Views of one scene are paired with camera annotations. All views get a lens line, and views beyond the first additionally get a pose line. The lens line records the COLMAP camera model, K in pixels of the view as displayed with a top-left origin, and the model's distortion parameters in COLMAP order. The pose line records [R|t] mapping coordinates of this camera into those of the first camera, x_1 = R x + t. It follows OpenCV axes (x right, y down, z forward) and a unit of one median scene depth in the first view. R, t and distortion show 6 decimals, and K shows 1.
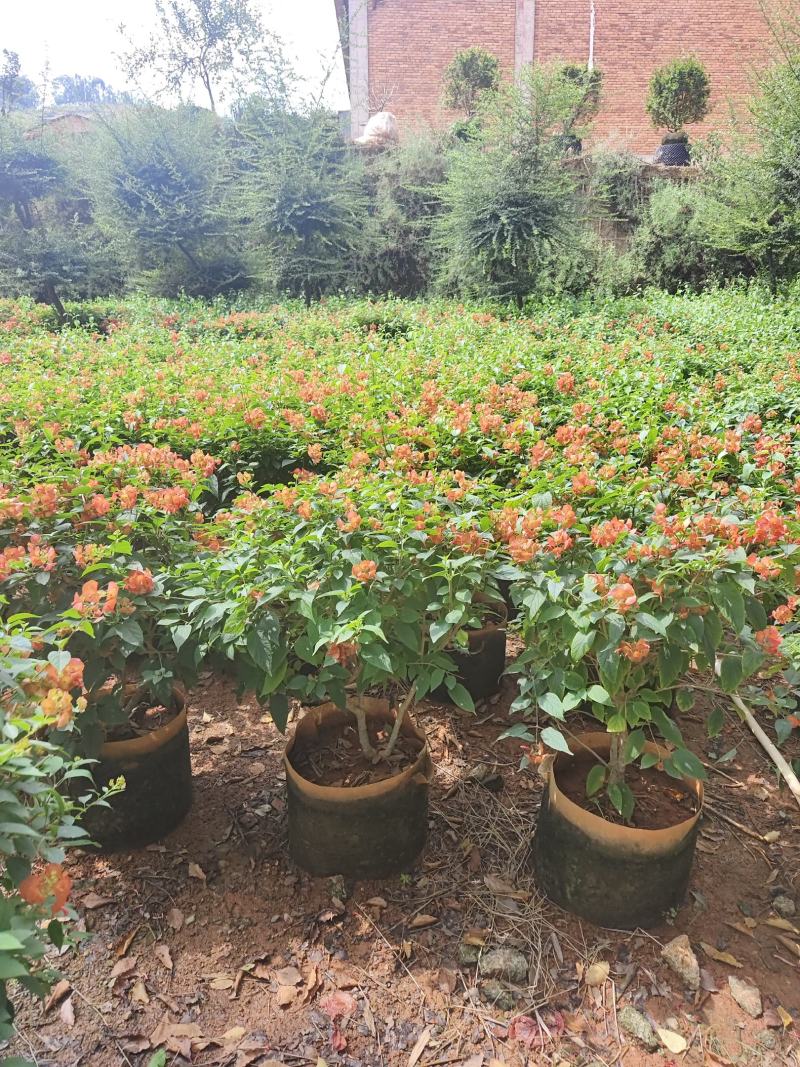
lens RADIAL K [[738.3, 0, 410.9], [0, 738.3, 518.5], [0, 0, 1]] dist [0.029737, -0.029010]
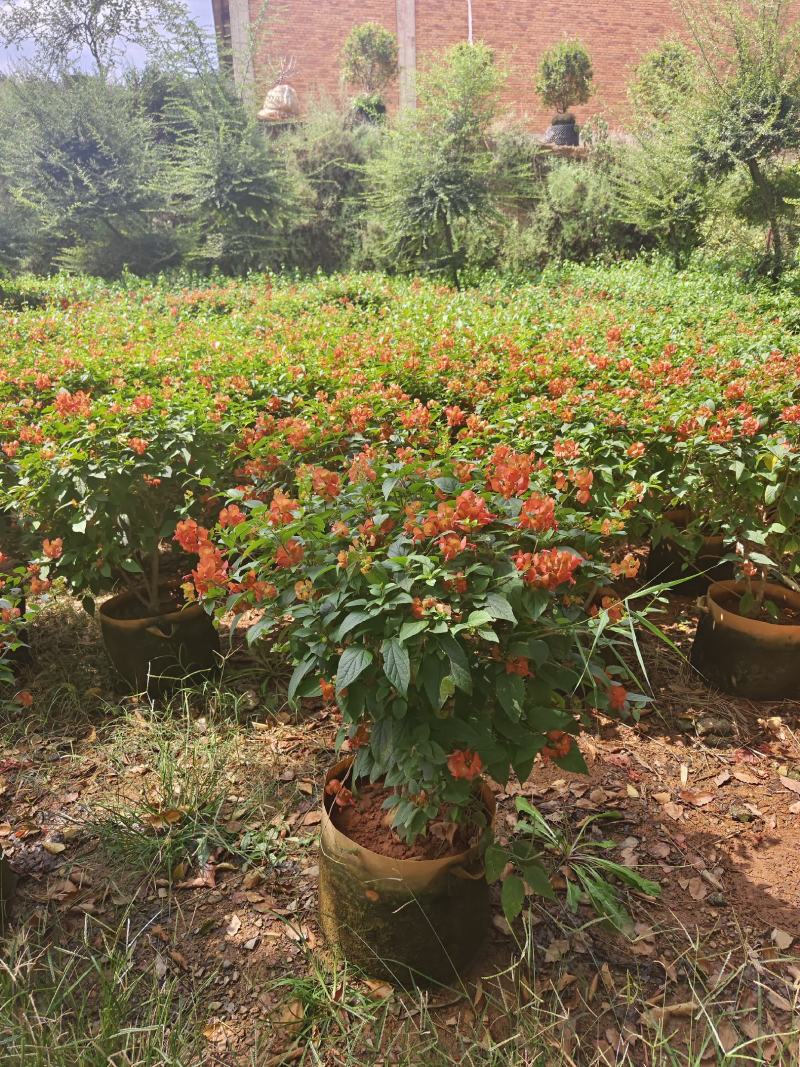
lens RADIAL K [[738.3, 0, 415.4], [0, 738.3, 528.8], [0, 0, 1]] dist [0.029737, -0.029010]
pose [[0.984074, -0.070623, 0.163127, -0.113882], [0.064154, 0.996943, 0.044600, 0.020600], [-0.165778, -0.033425, 0.985596, -0.054309]]
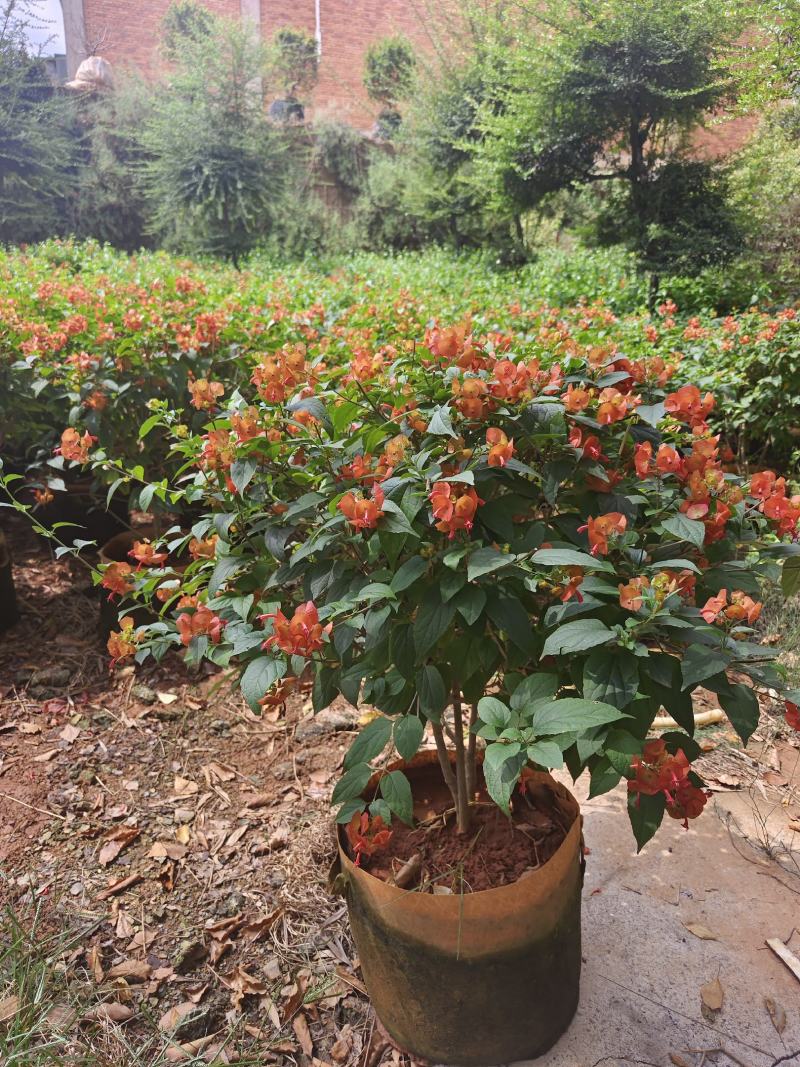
lens RADIAL K [[738.3, 0, 399.0], [0, 738.3, 536.7], [0, 0, 1]] dist [0.029737, -0.029010]
pose [[0.959810, -0.060336, 0.274090, 0.064905], [0.047422, 0.997441, 0.053507, 0.054846], [-0.276617, -0.038359, 0.960215, -0.073301]]
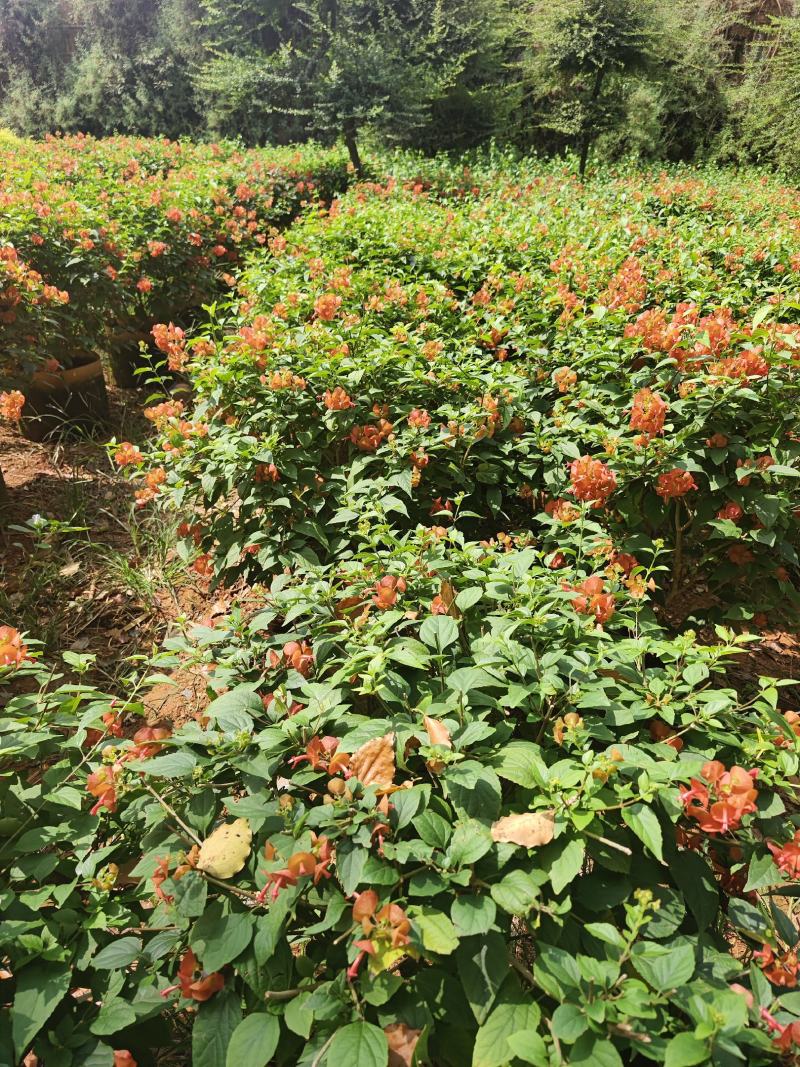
lens RADIAL K [[738.3, 0, 383.7], [0, 738.3, 527.5], [0, 0, 1]] dist [0.029737, -0.029010]
pose [[0.992418, -0.013622, 0.122149, -0.521977], [-0.009020, 0.983087, 0.182917, -0.051674], [-0.122575, -0.182632, 0.975511, 0.177345]]
